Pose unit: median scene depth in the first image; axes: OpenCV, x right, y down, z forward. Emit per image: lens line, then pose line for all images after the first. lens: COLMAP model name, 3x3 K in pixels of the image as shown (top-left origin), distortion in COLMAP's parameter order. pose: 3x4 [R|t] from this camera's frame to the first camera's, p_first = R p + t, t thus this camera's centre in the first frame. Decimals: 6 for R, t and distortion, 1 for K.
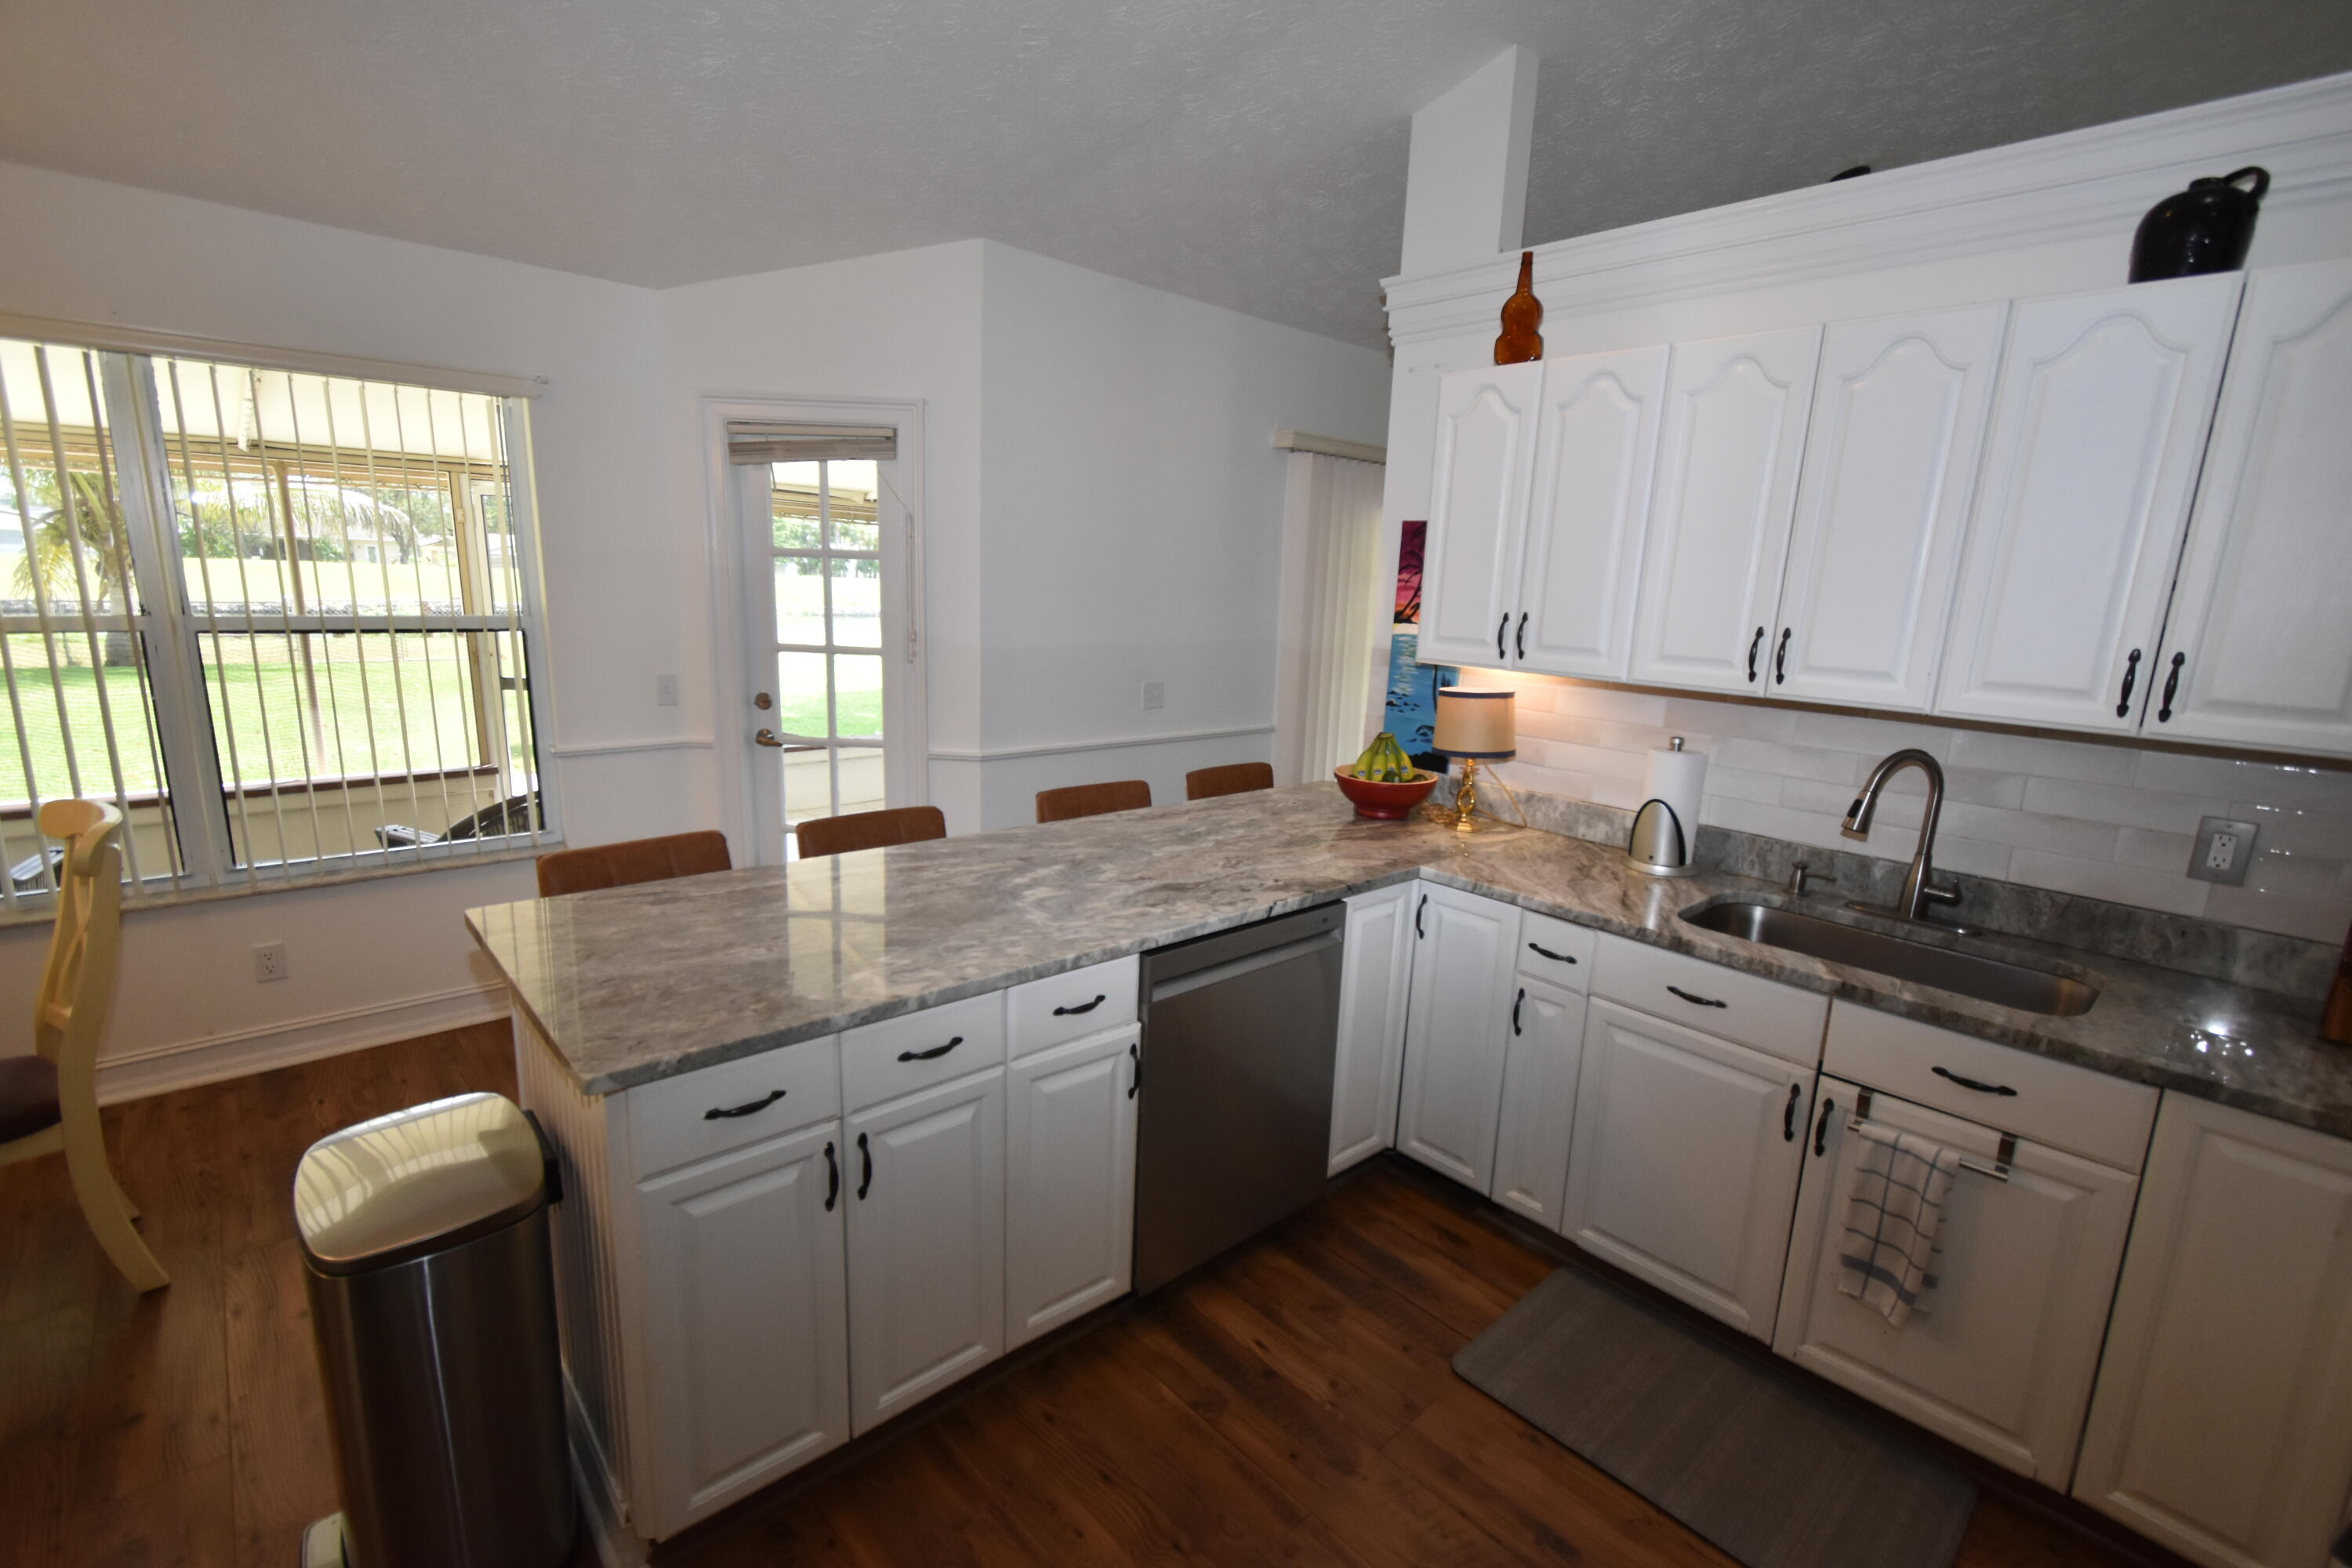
lens RADIAL K [[1042.8, 0, 1178.1], [0, 1042.8, 807.4], [0, 0, 1]] dist [0.002286, -0.002361]
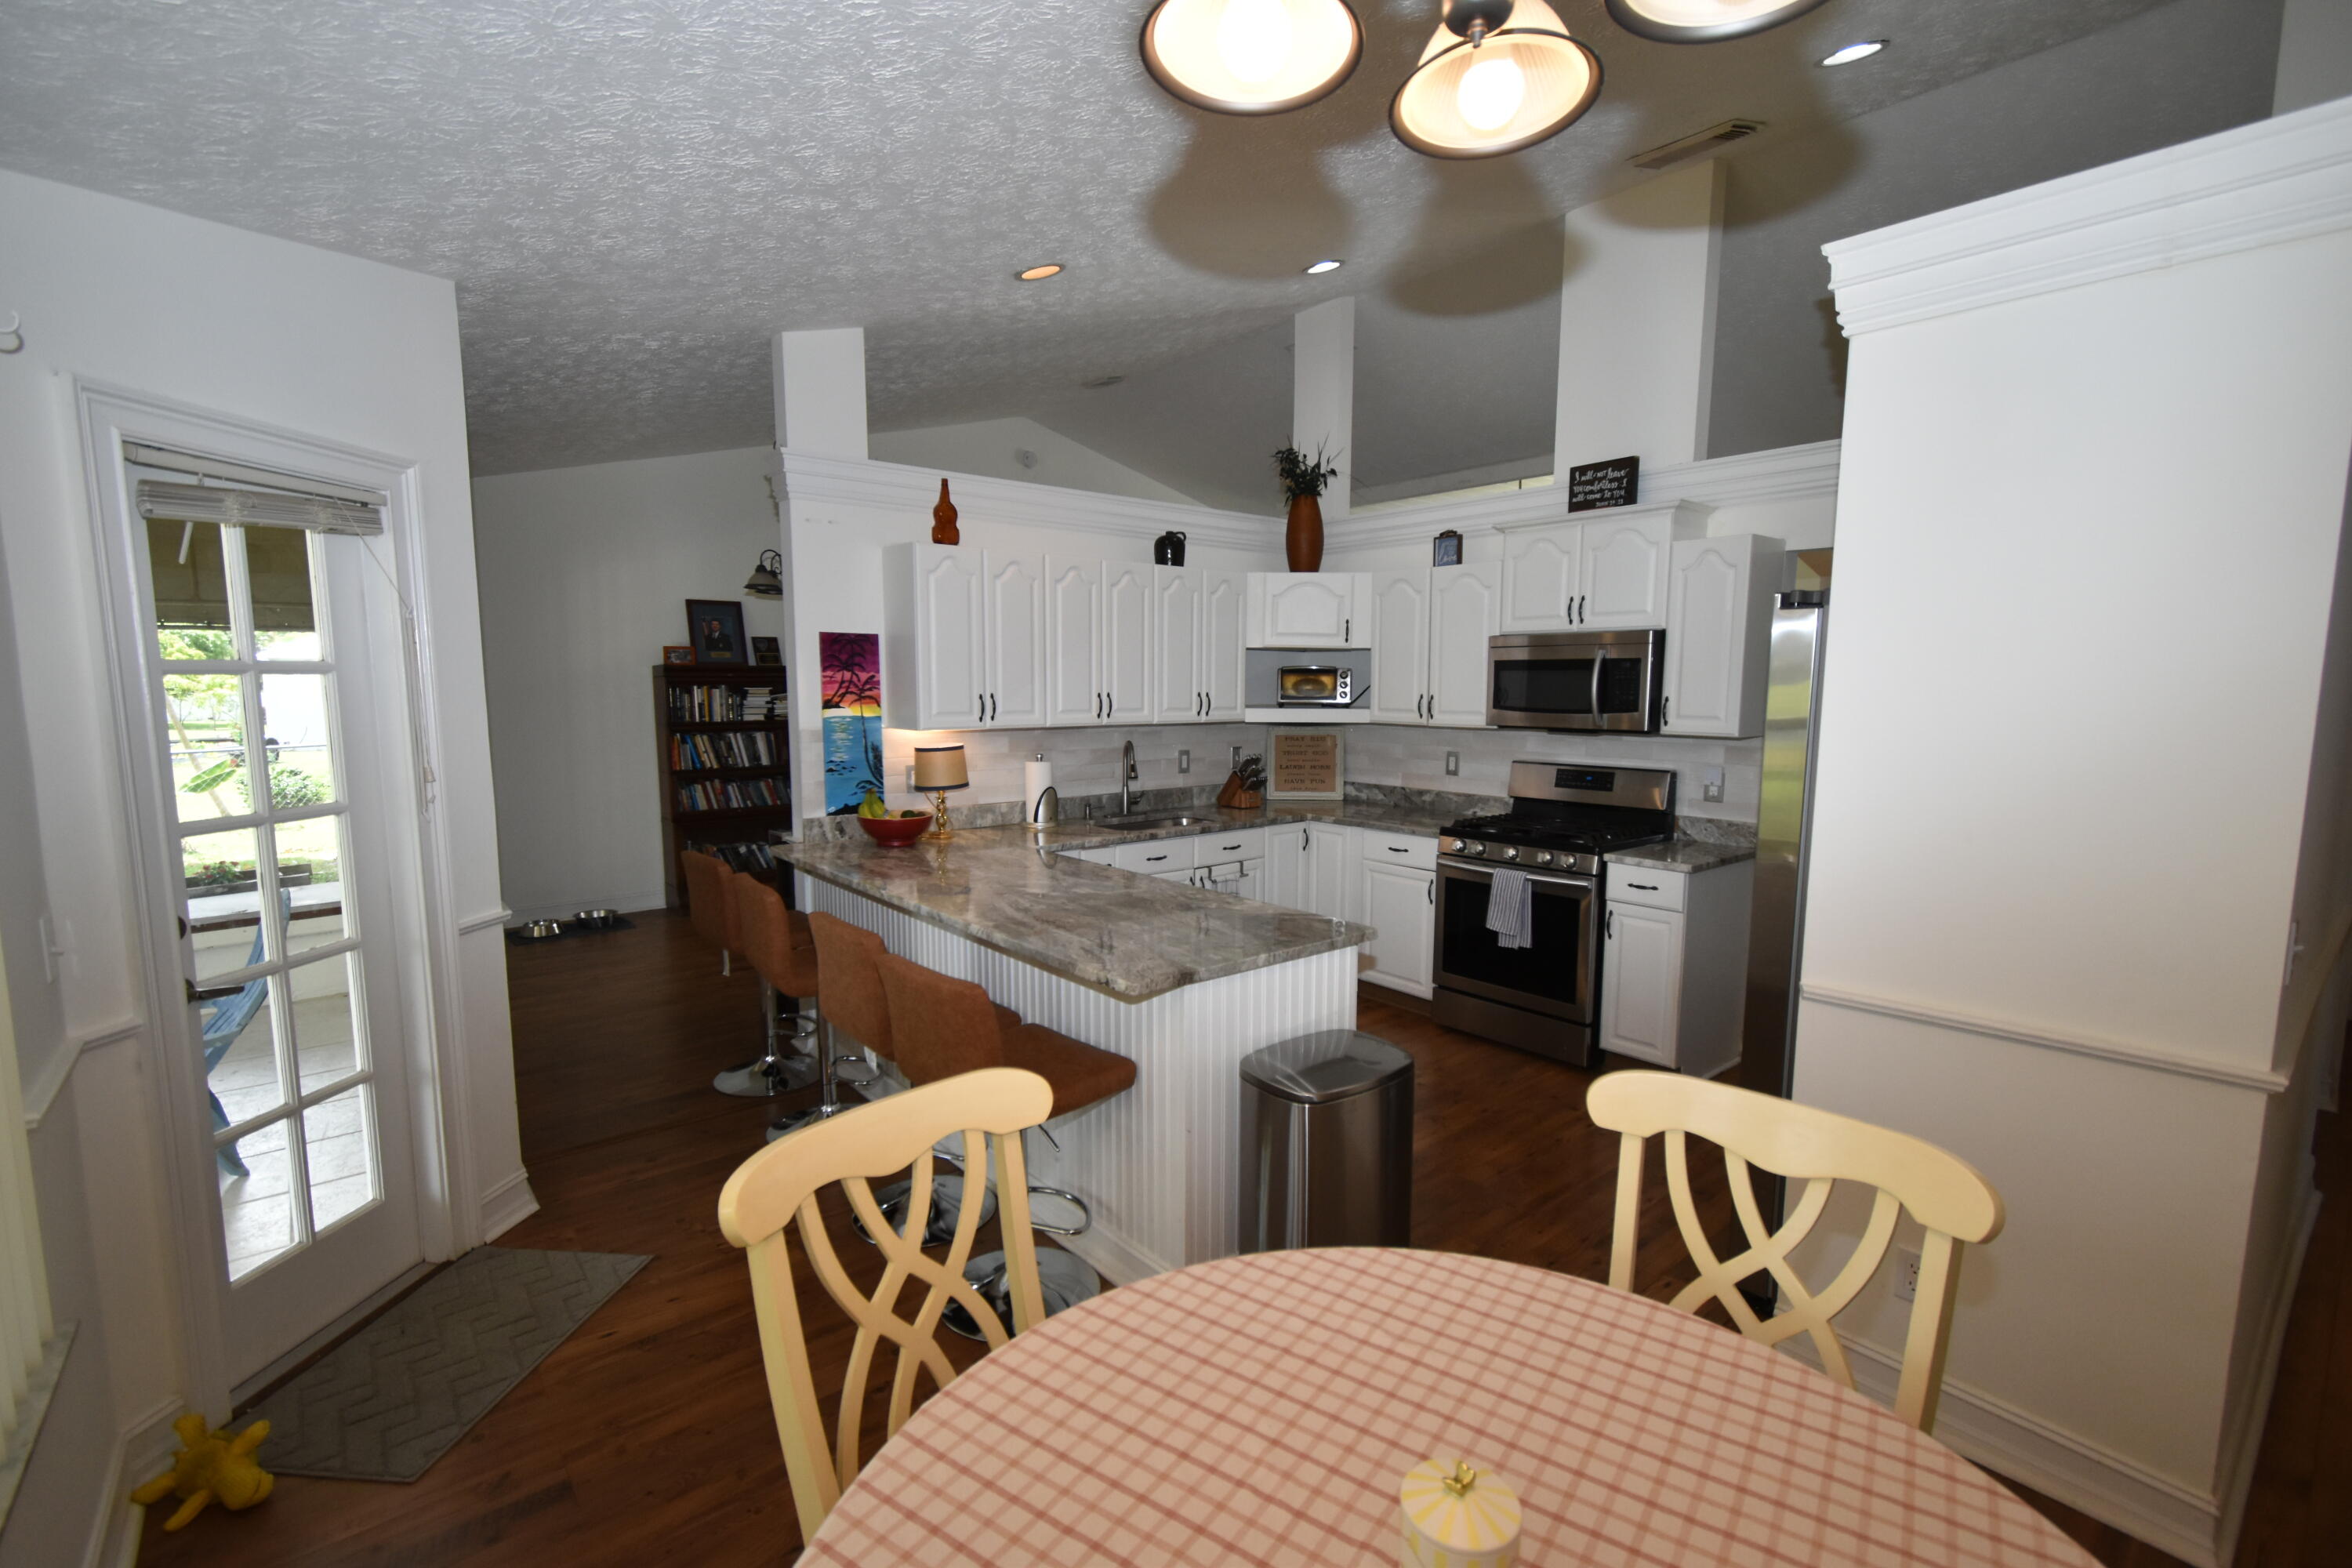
lens RADIAL K [[1042.8, 0, 1182.4], [0, 1042.8, 801.0], [0, 0, 1]] dist [0.002286, -0.002361]
pose [[0.047816, -0.155715, 0.986644, -1.421111], [0.214879, 0.966250, 0.142083, -0.202611], [-0.975469, 0.205215, 0.079662, 0.629778]]
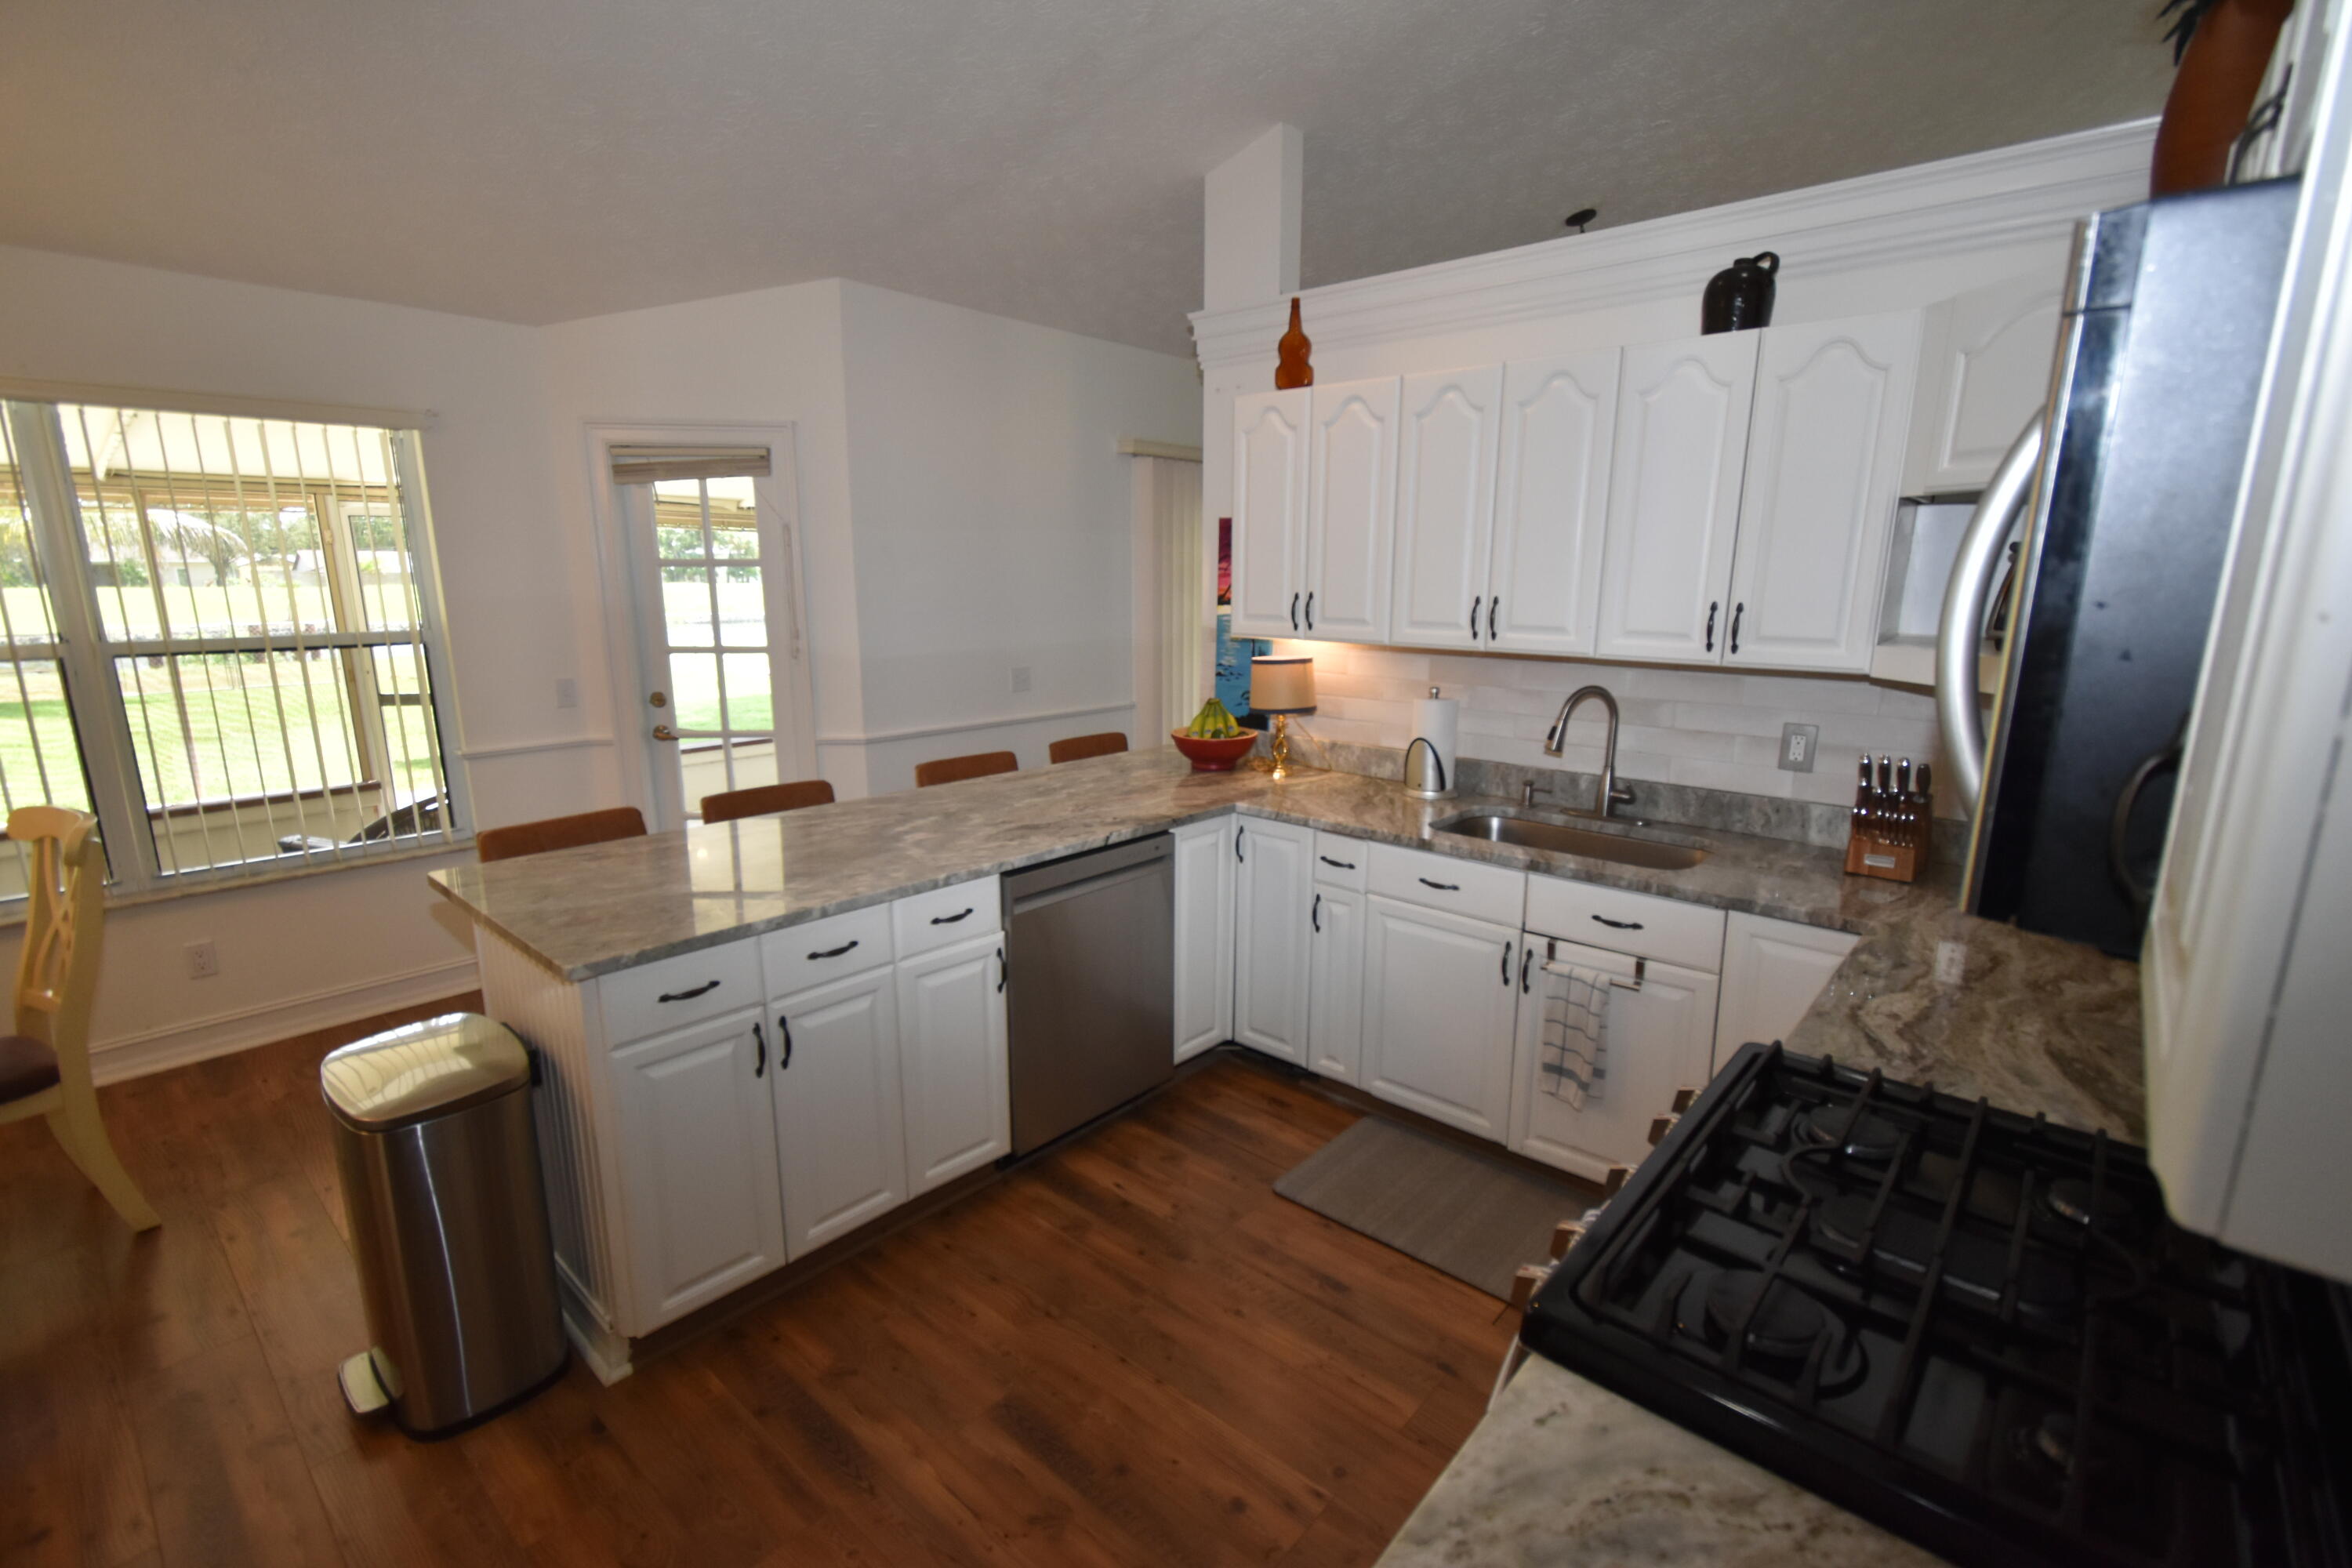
lens RADIAL K [[1042.8, 0, 1181.0], [0, 1042.8, 803.8], [0, 0, 1]] dist [0.002286, -0.002361]
pose [[0.993422, -0.057396, 0.099087, 0.048271], [0.056925, 0.998350, 0.007576, 0.046106], [-0.099358, -0.001886, 0.995050, -0.216718]]
